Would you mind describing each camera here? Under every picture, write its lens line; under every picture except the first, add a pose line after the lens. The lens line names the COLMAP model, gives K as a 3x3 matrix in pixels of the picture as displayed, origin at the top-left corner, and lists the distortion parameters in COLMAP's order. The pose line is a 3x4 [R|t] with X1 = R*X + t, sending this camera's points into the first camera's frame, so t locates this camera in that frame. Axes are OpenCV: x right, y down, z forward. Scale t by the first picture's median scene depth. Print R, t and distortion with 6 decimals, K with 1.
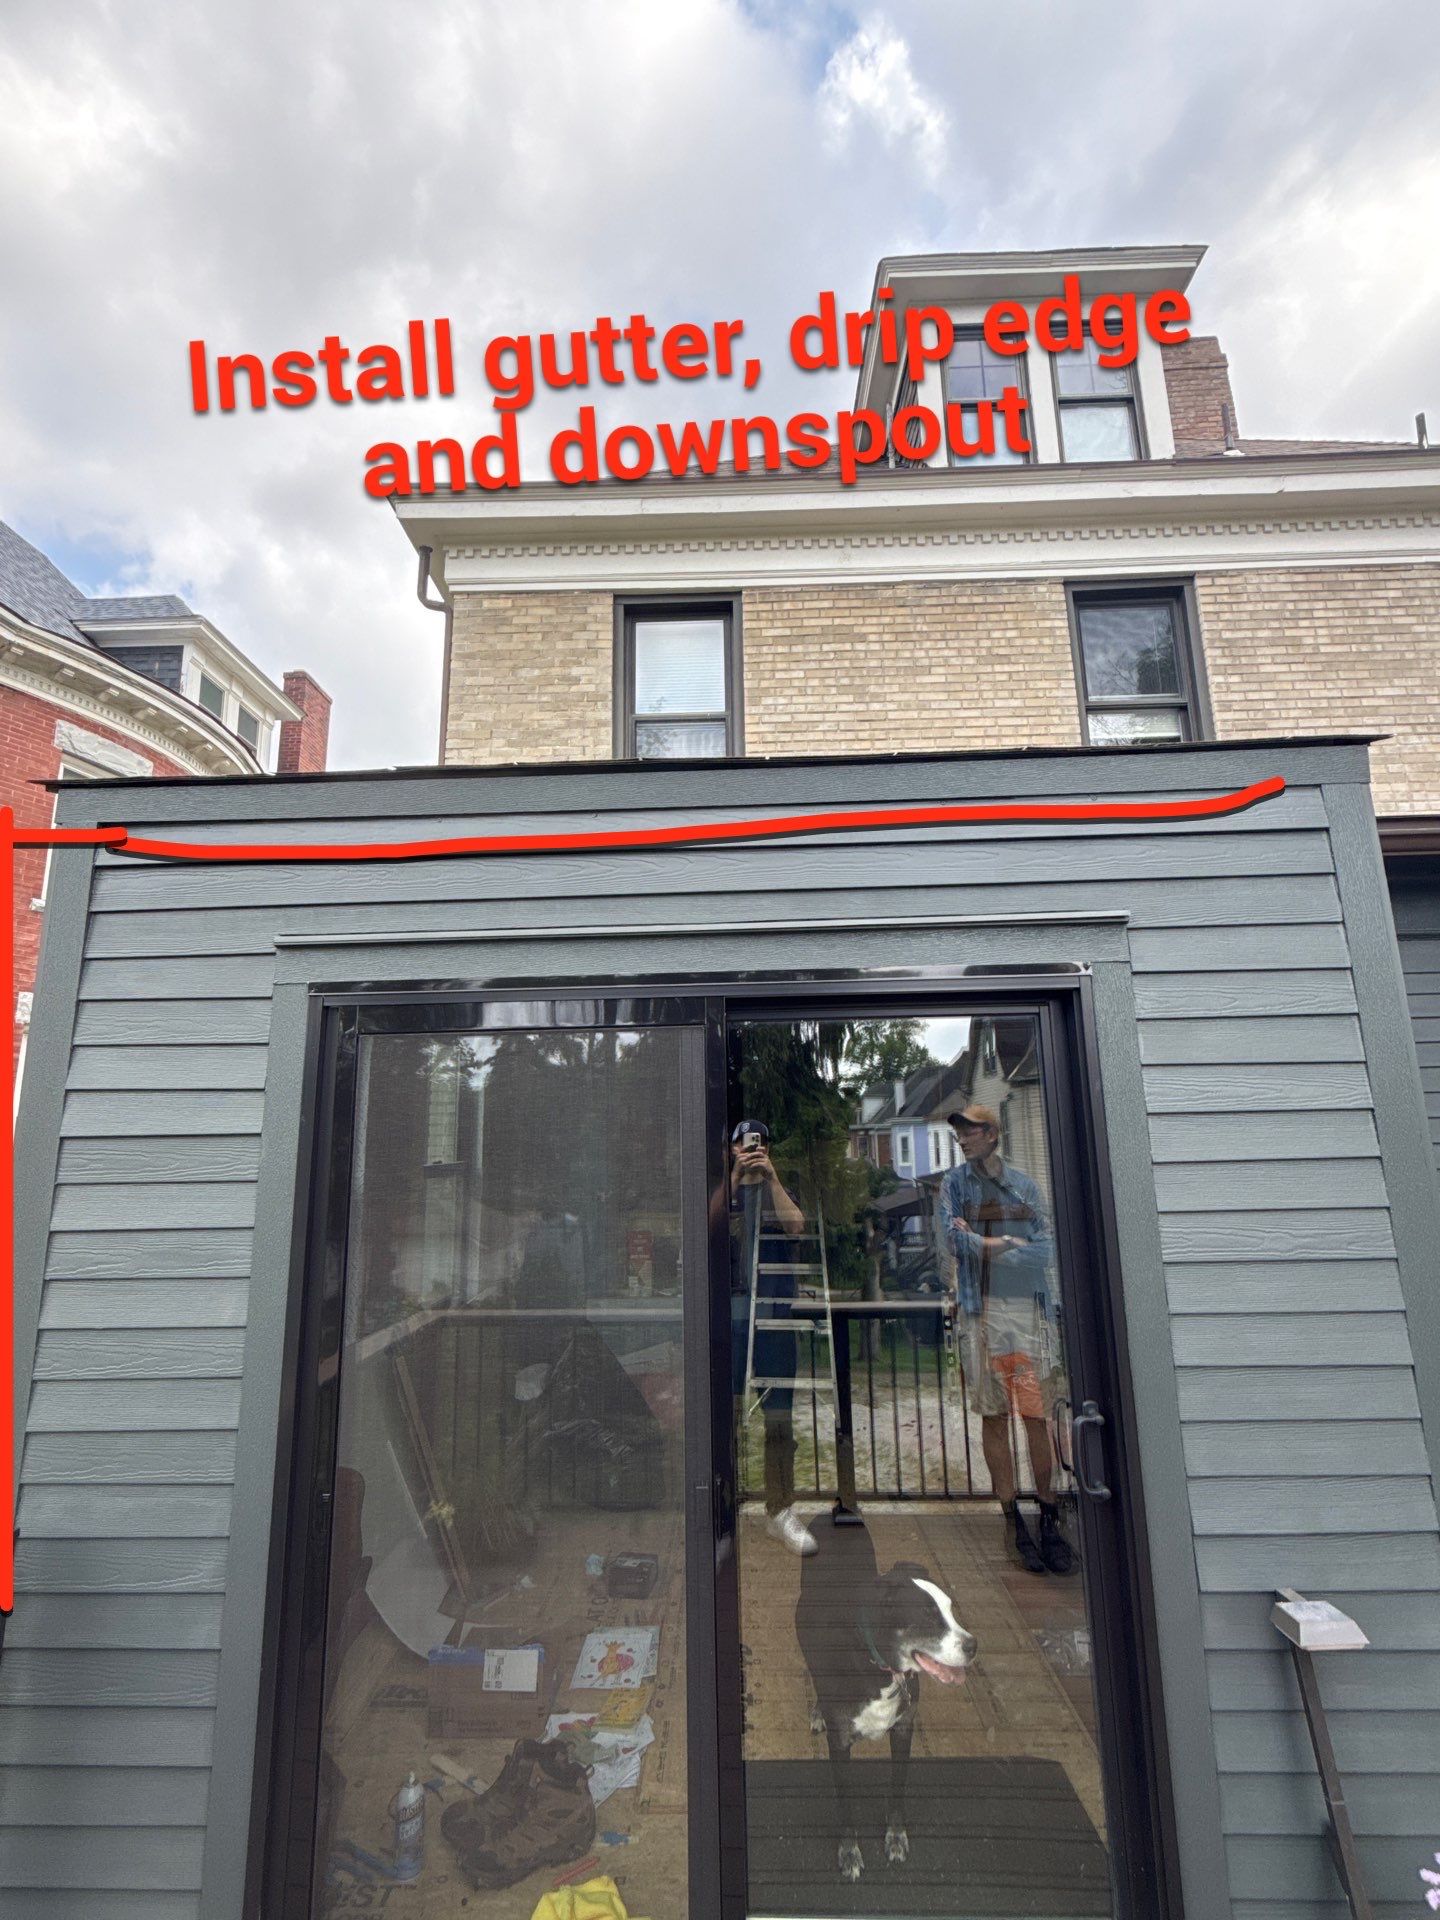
lens RADIAL K [[888.3, 0, 717.5], [0, 888.3, 959.8], [0, 0, 1]] dist [0.000593, 0.000073]
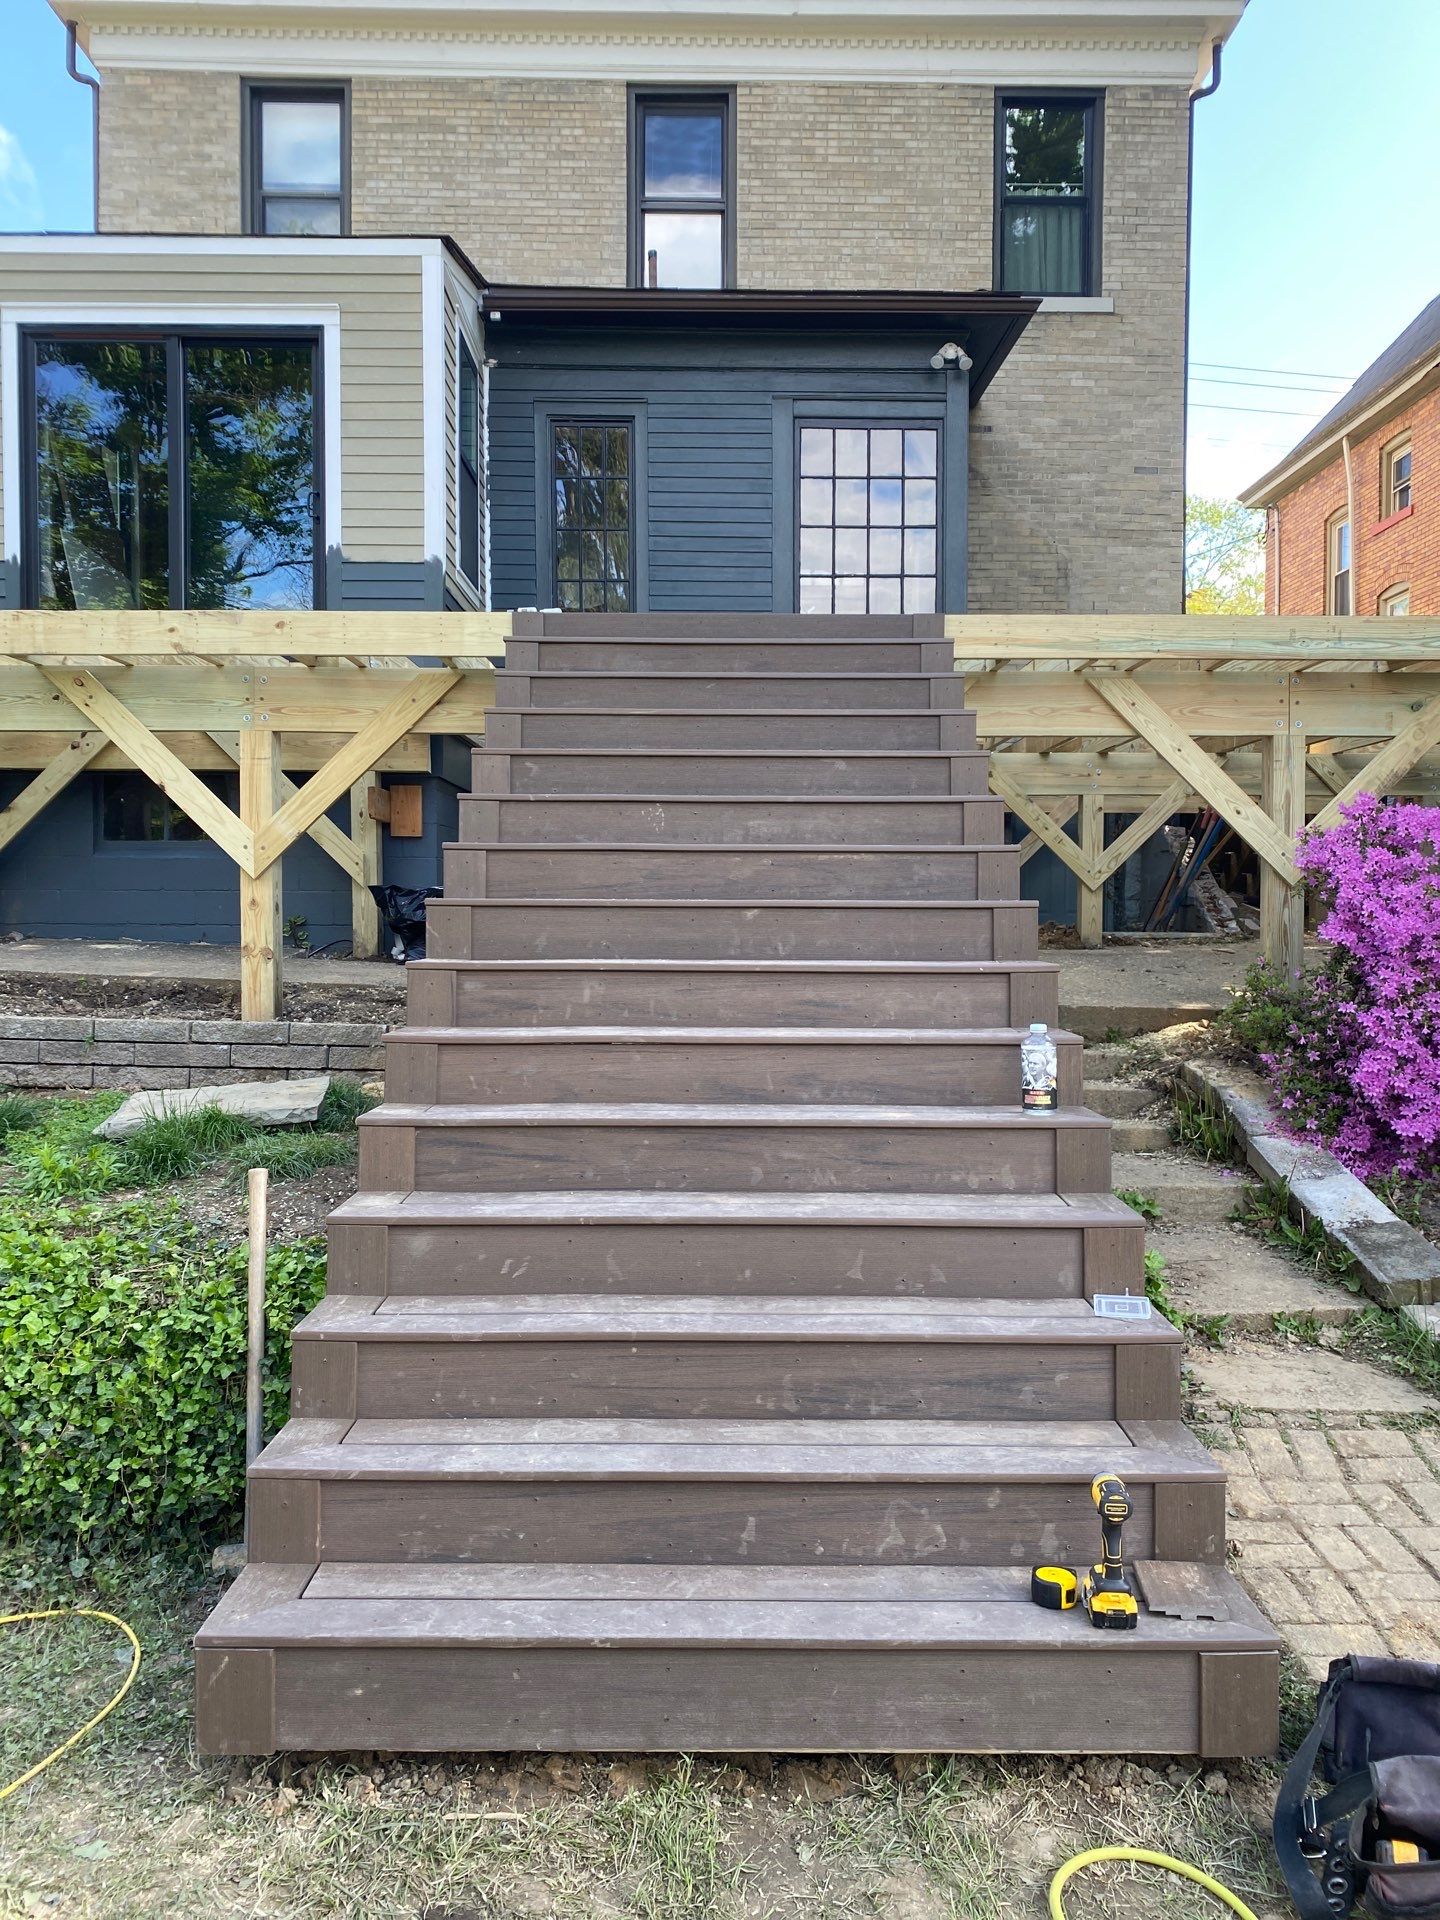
lens RADIAL K [[1469.9, 0, 729.3], [0, 1469.9, 949.3], [0, 0, 1]] dist [0.012614, -0.014368]
pose [[0.998626, 0.021017, 0.047994, 0.459634], [-0.031200, 0.974438, 0.222480, 0.253121], [-0.042092, -0.223671, 0.973755, -1.170296]]
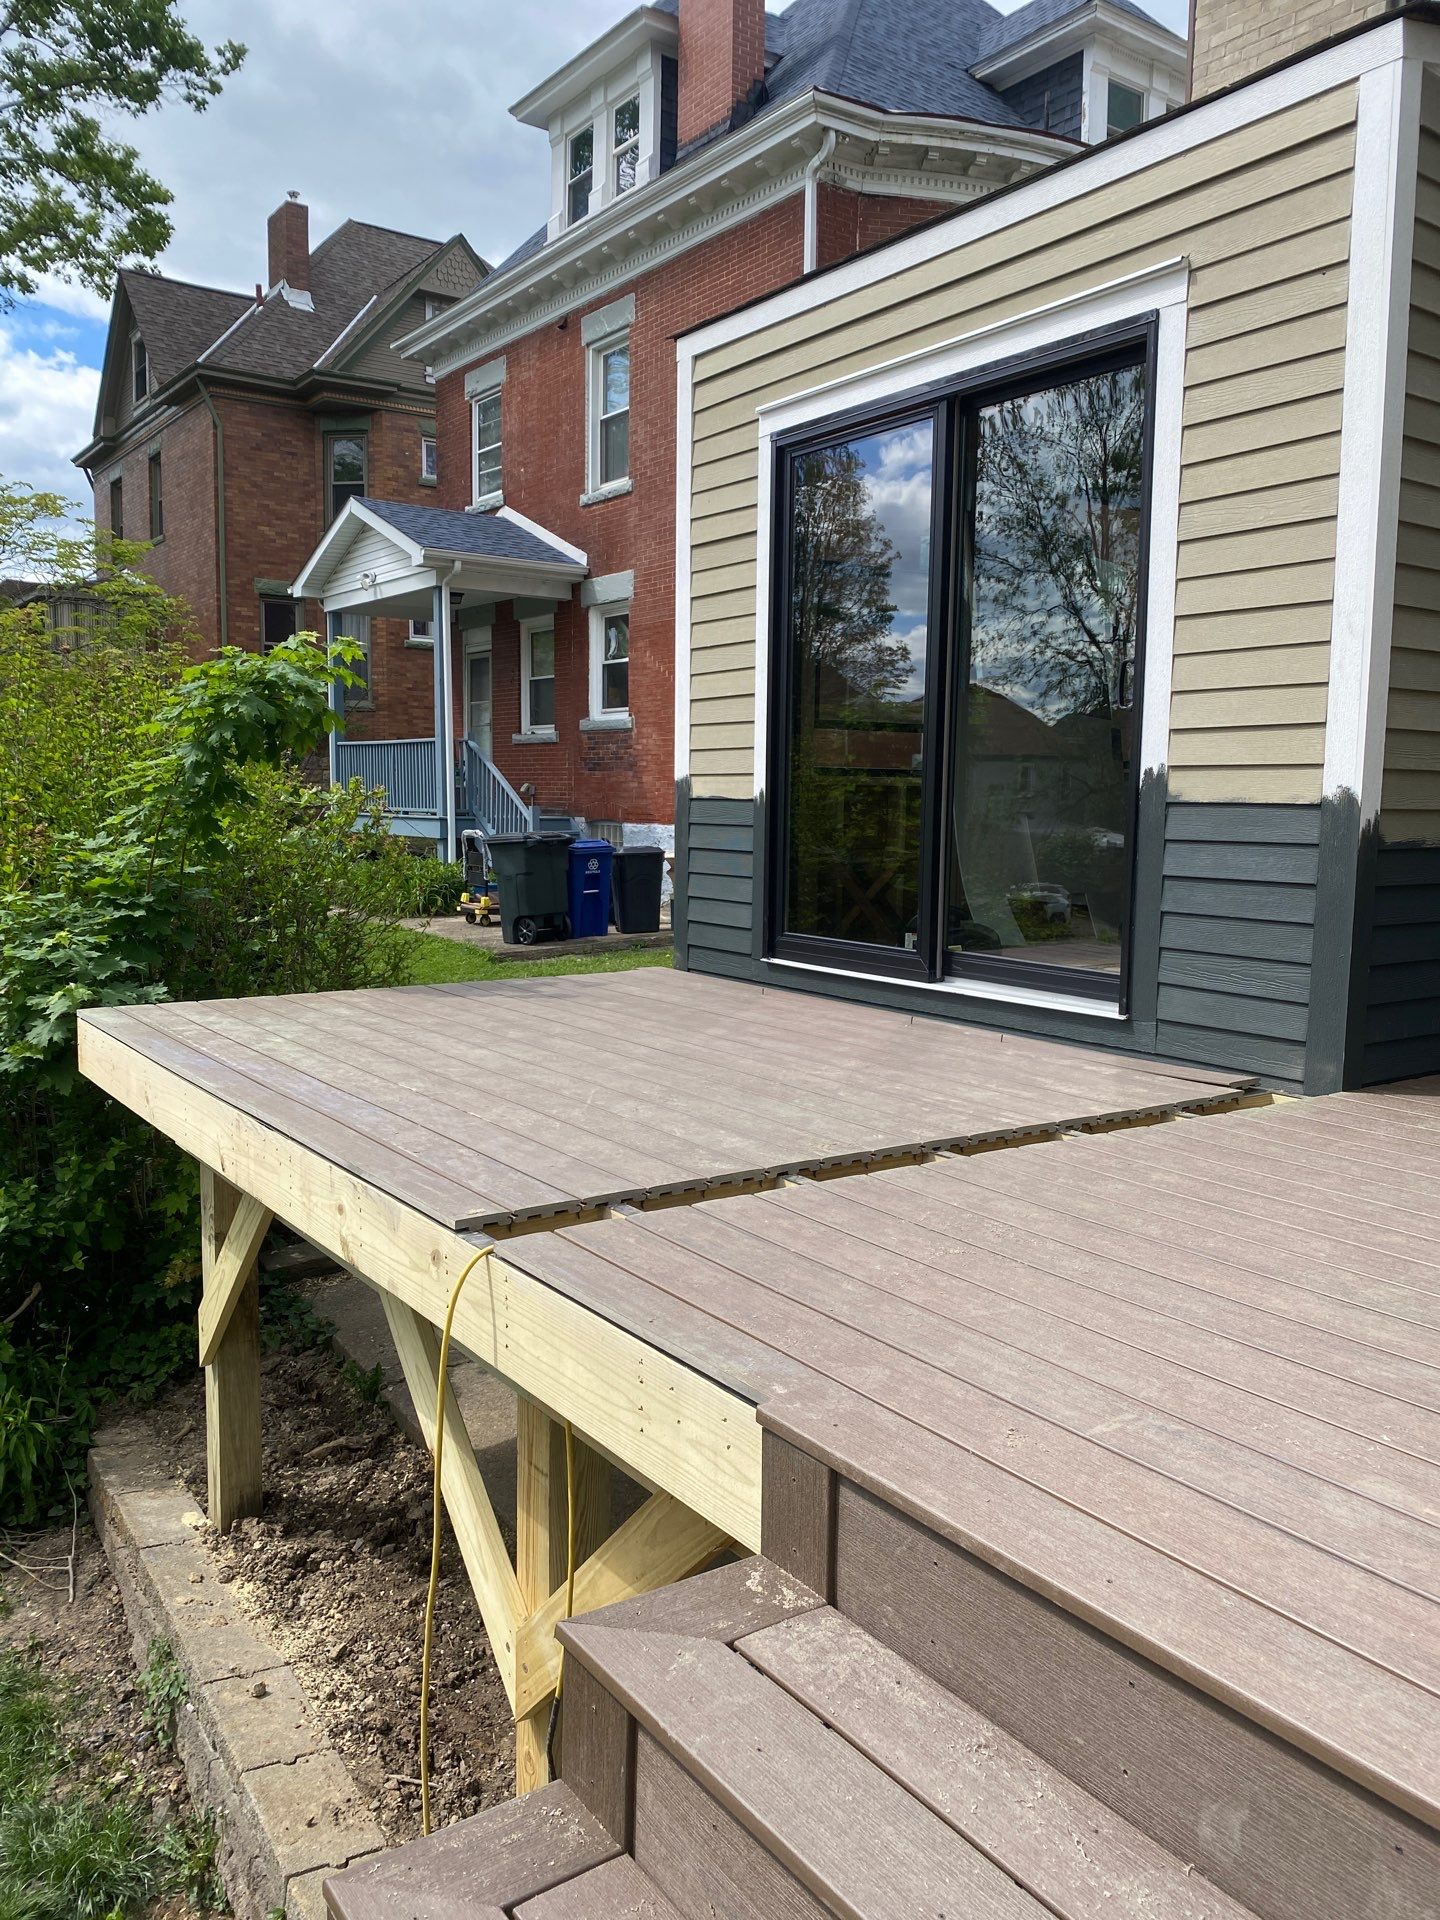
lens RADIAL K [[1469.9, 0, 705.6], [0, 1469.9, 947.4], [0, 0, 1]] dist [0.012614, -0.014368]
pose [[0.599895, 0.107577, -0.792813, 0.568289], [0.131676, 0.964132, 0.230458, 0.098700], [0.789169, -0.242645, 0.564213, -0.282945]]
